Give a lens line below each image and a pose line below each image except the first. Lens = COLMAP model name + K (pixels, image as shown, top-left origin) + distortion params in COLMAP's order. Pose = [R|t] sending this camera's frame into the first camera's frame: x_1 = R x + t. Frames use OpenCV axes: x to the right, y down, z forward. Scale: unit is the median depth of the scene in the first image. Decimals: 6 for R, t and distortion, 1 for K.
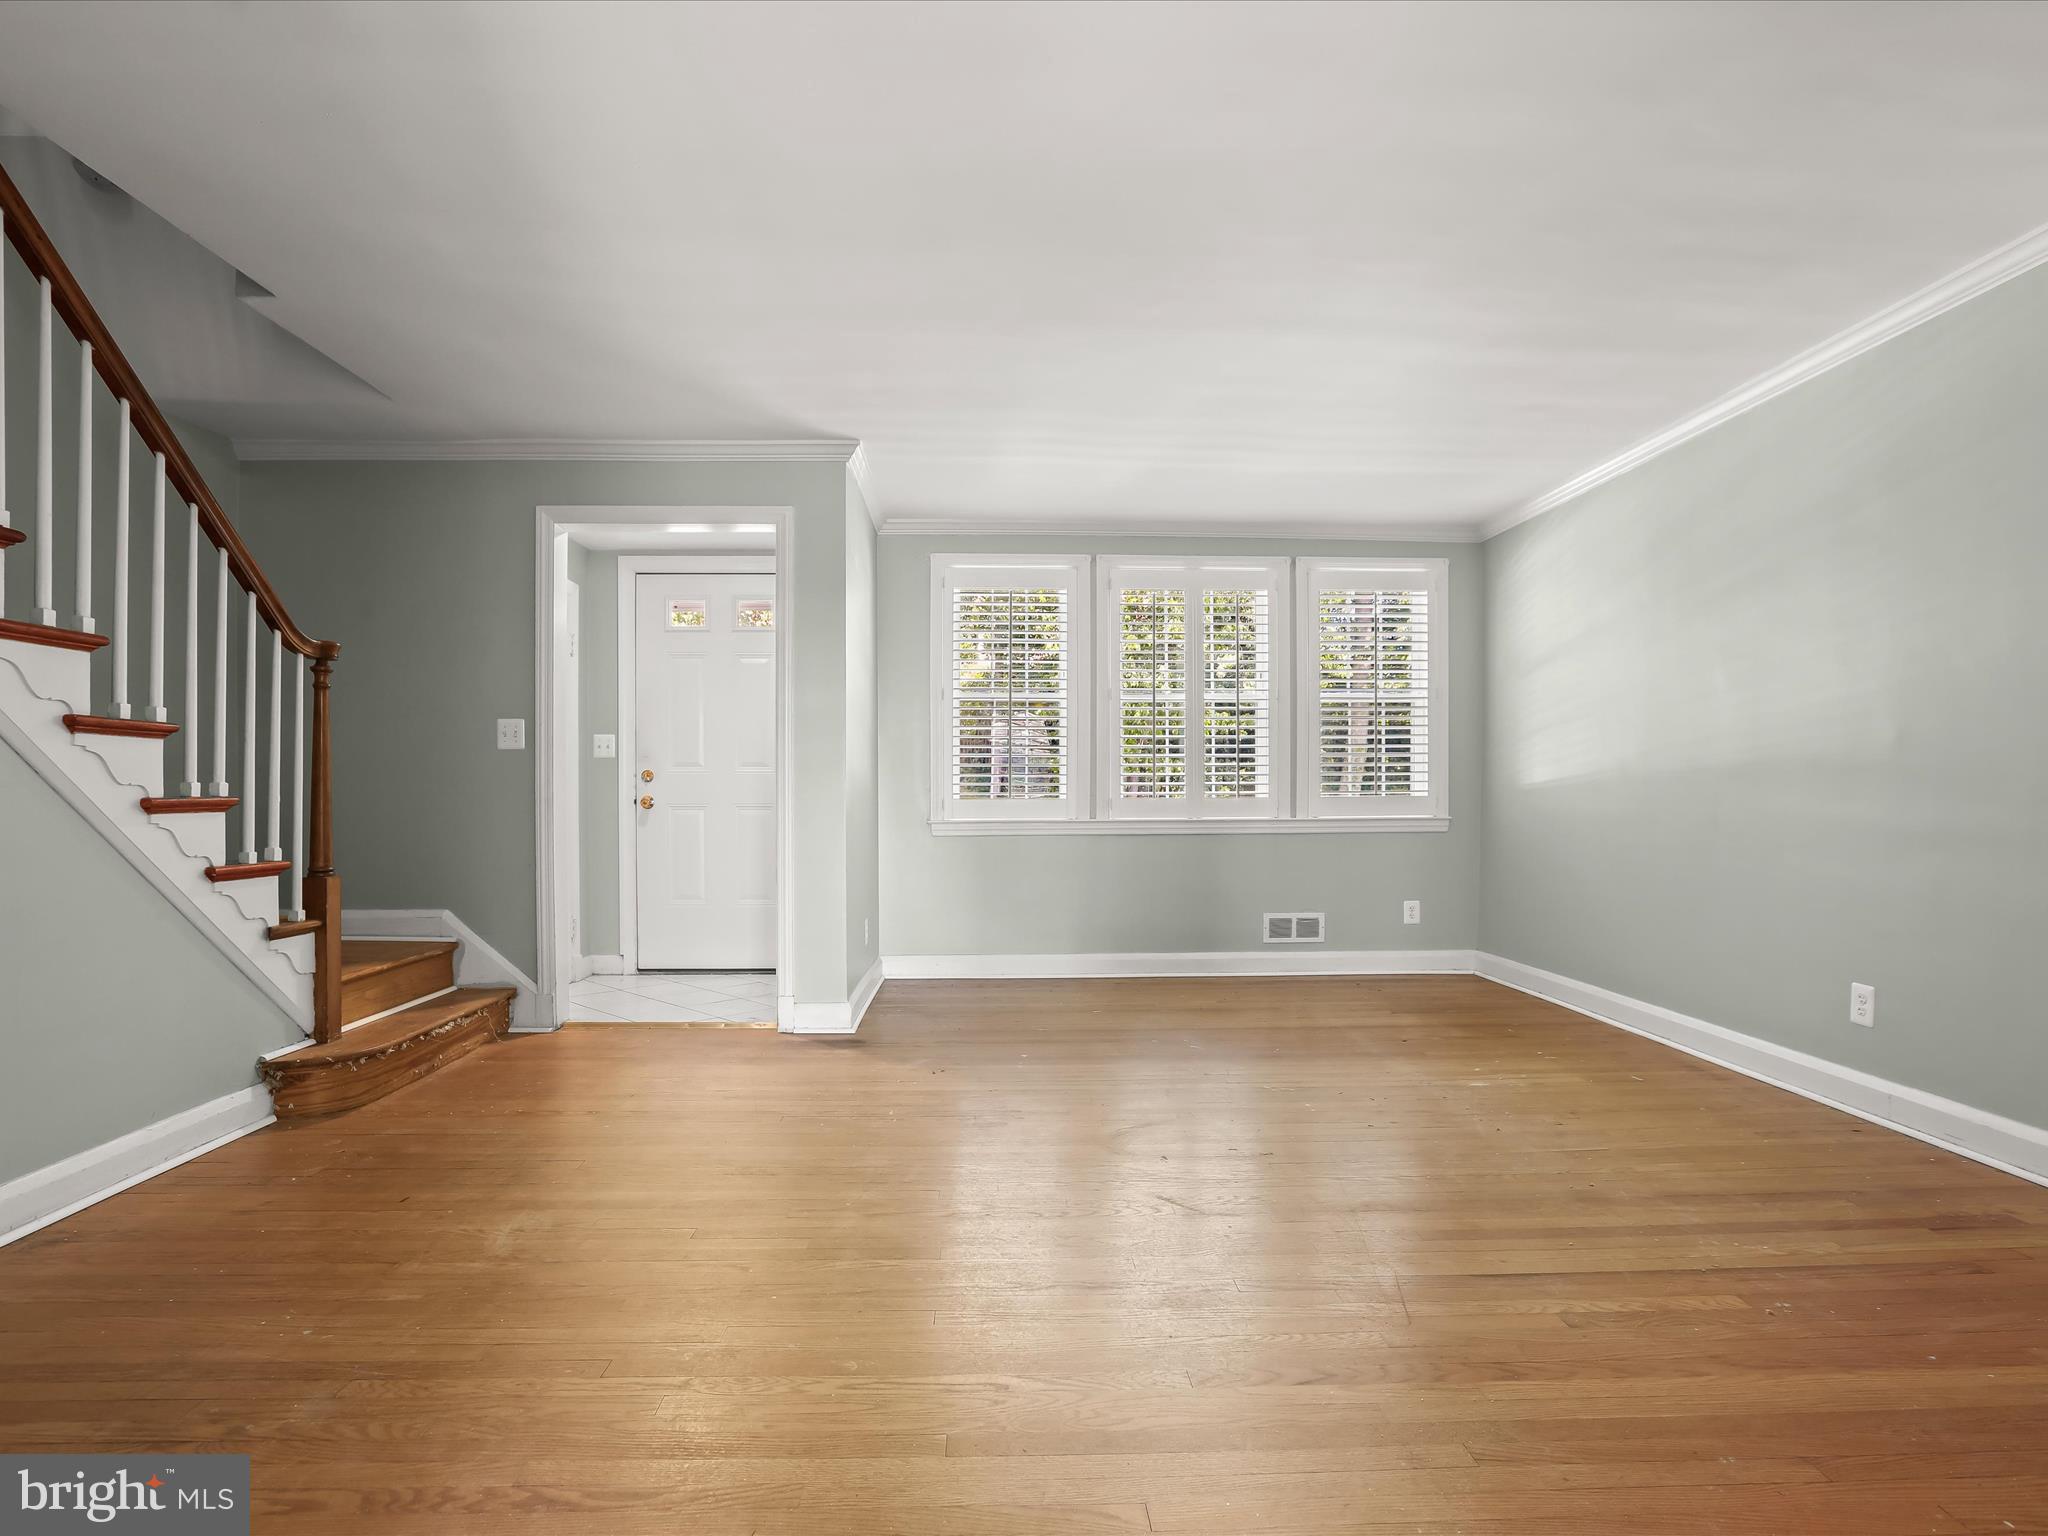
lens RADIAL K [[1068.0, 0, 1023.0], [0, 1068.0, 798.2], [0, 0, 1]] dist [-0.067432, 0.023118]
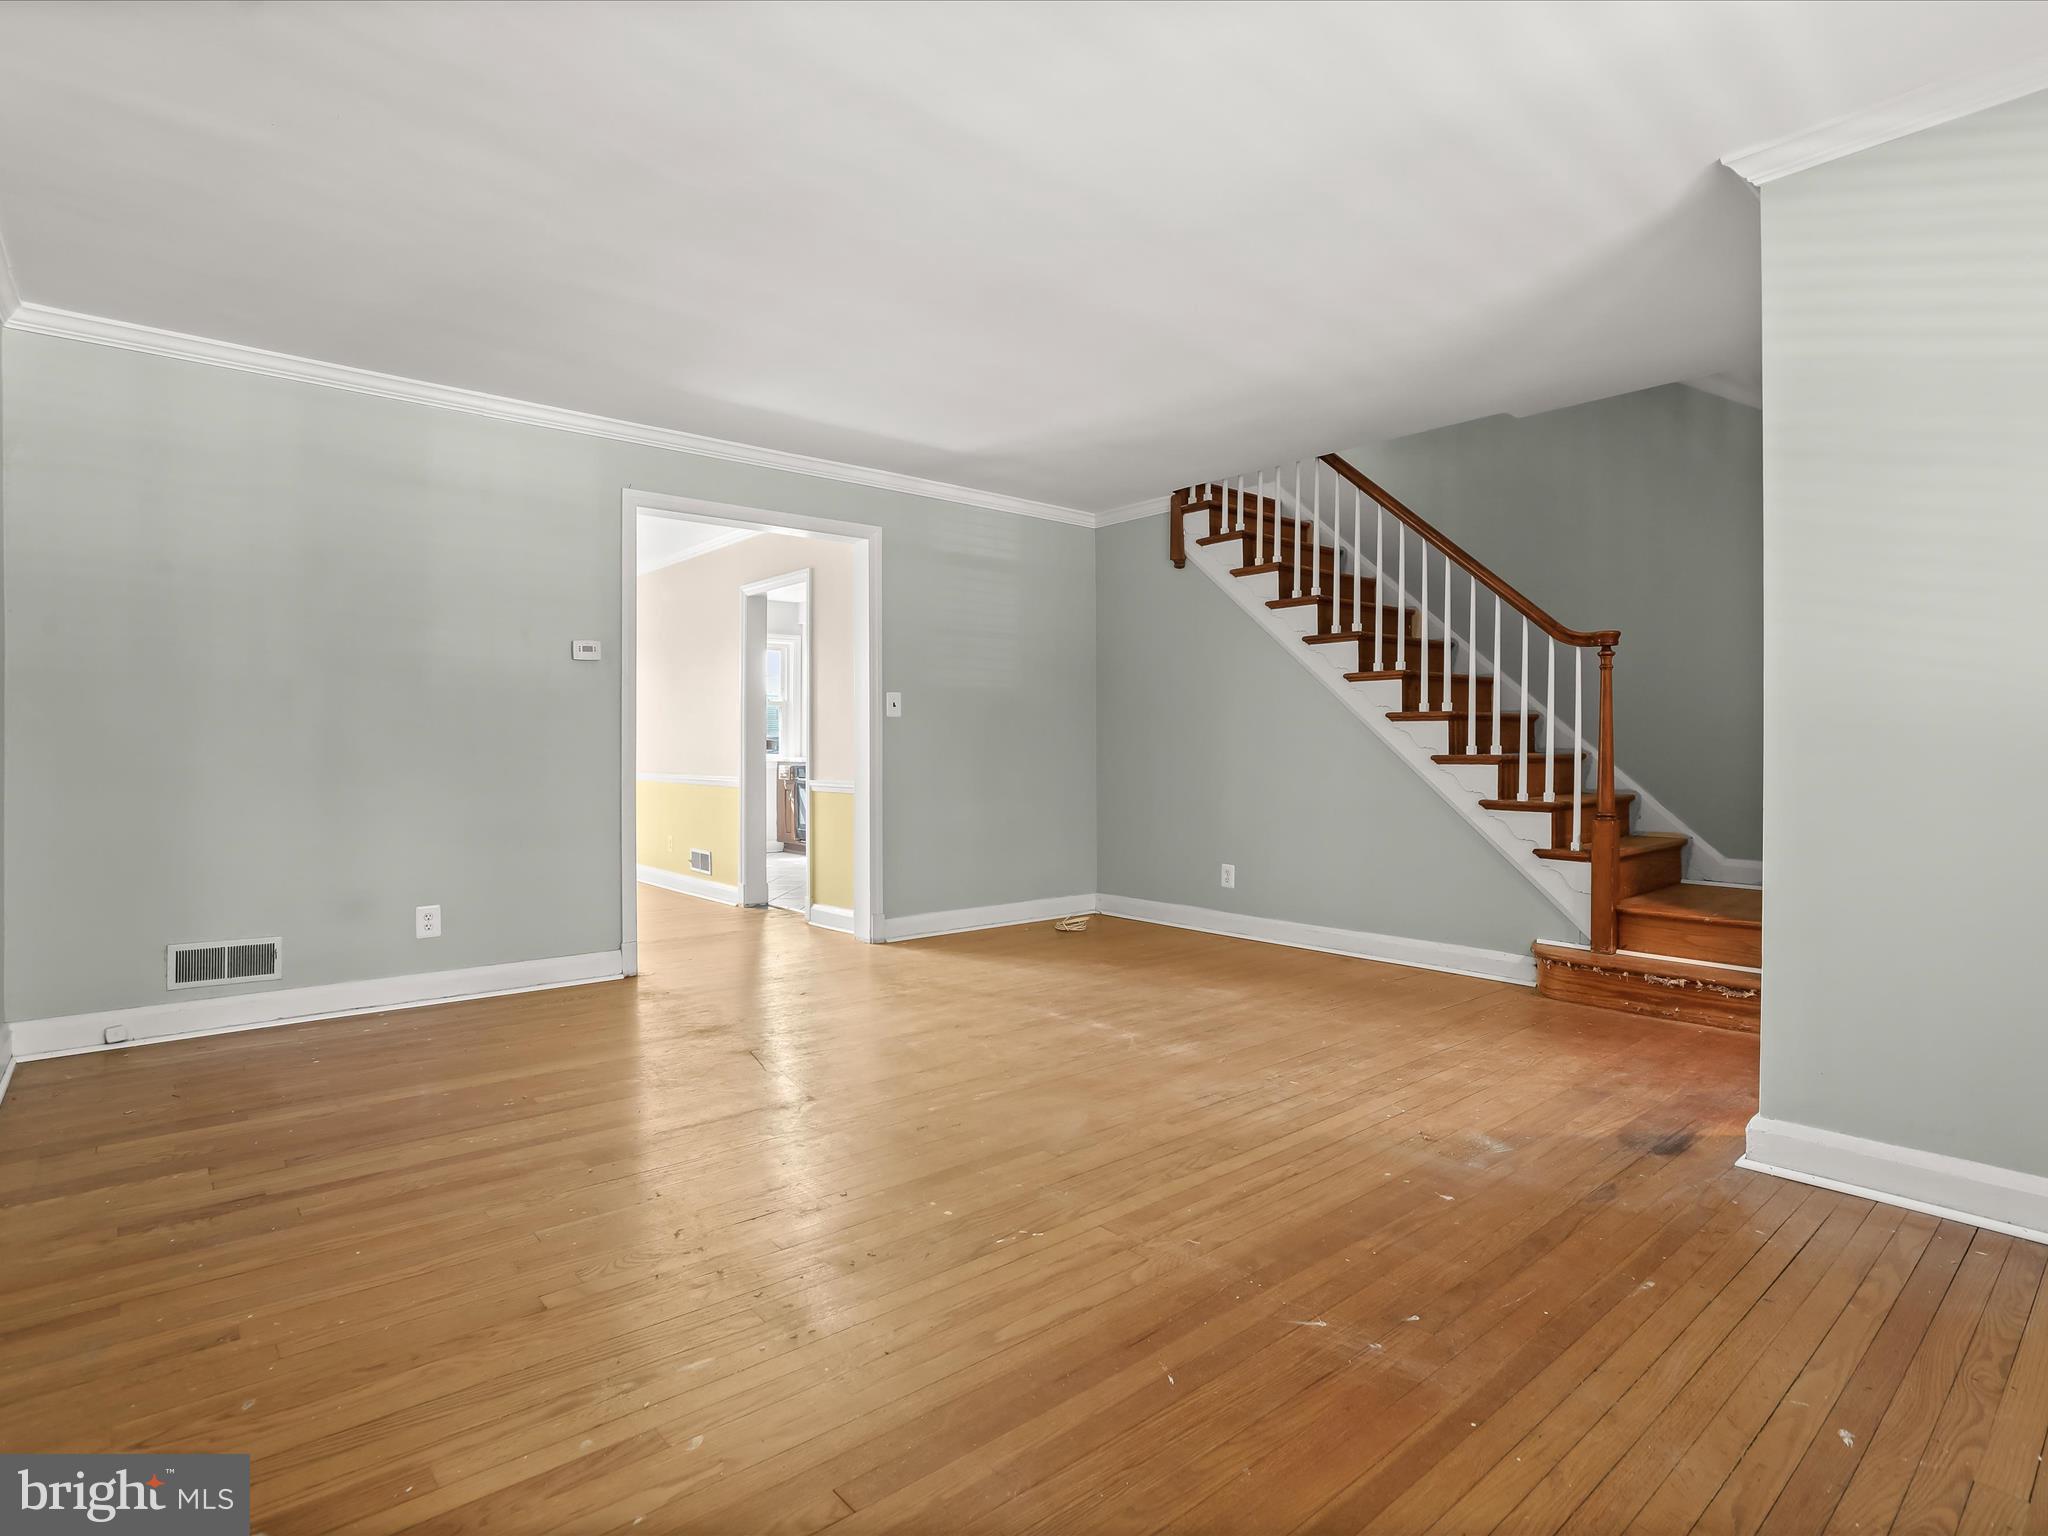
lens RADIAL K [[1067.4, 0, 1023.7], [0, 1067.4, 764.0], [0, 0, 1]] dist [0.001022, 0.022566]
pose [[-0.779591, 0.008722, -0.626228, 0.380468], [-0.000957, 0.999885, 0.015118, -0.005609], [0.626288, 0.012385, -0.779493, 0.898691]]
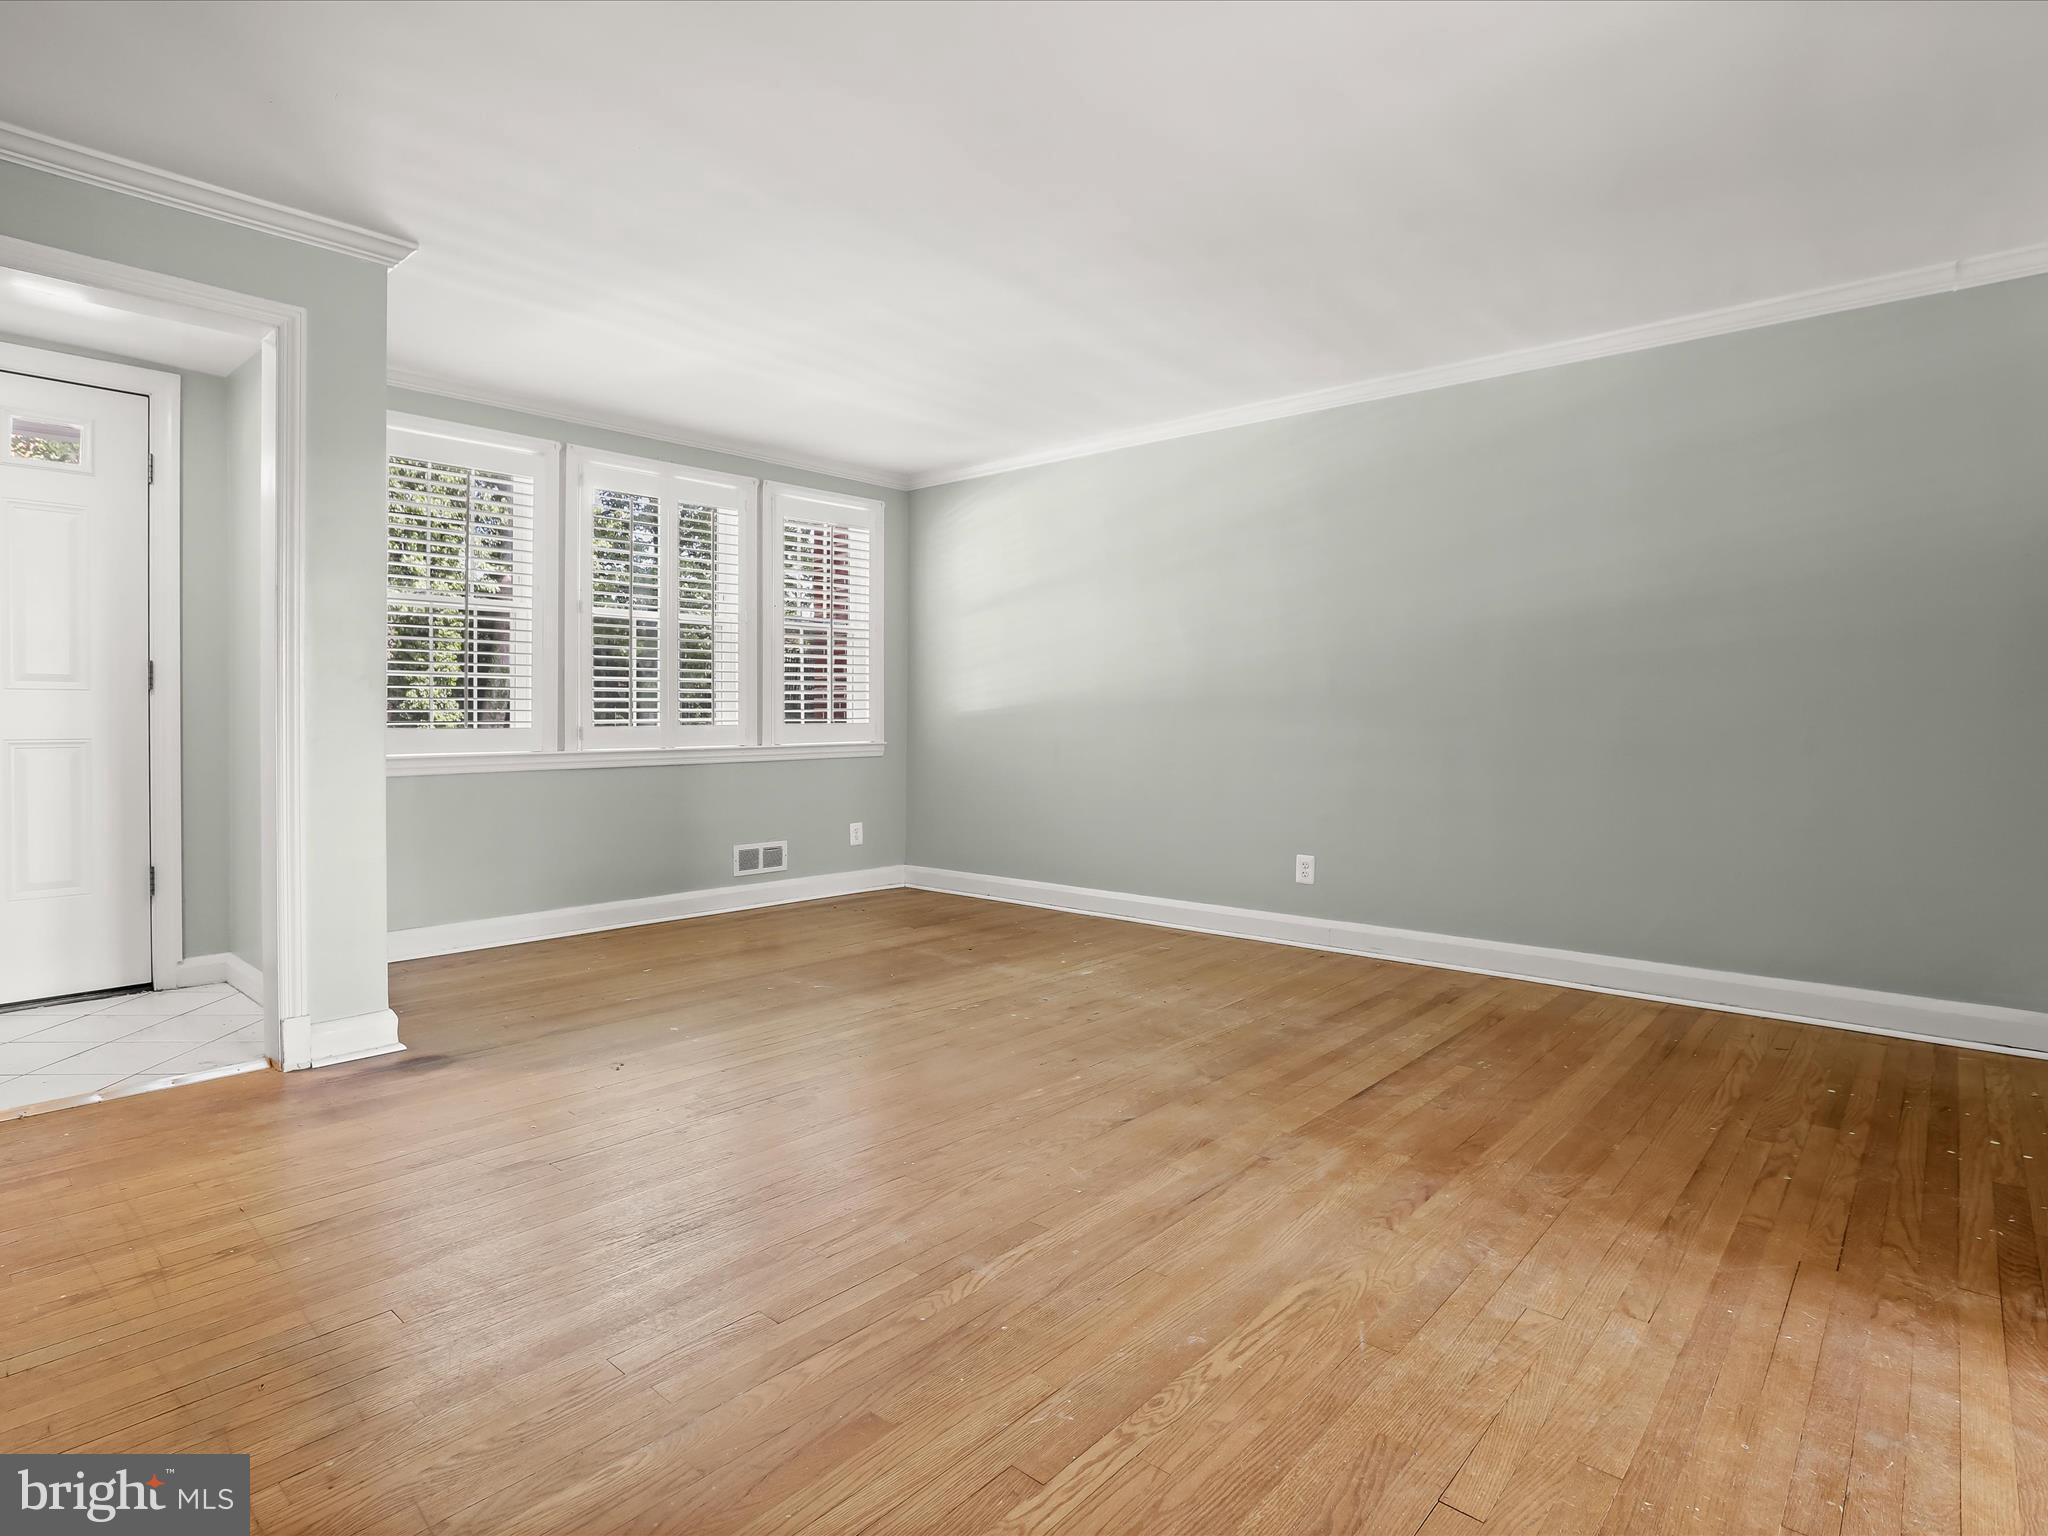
lens RADIAL K [[1074.7, 0, 1022.4], [0, 1074.7, 719.7], [0, 0, 1]] dist [-0.074869, 0.023991]
pose [[0.695404, 0.000442, 0.718619, -0.288129], [0.003649, 0.999985, -0.004147, -0.000530], [-0.718610, 0.005507, 0.695391, 0.143983]]
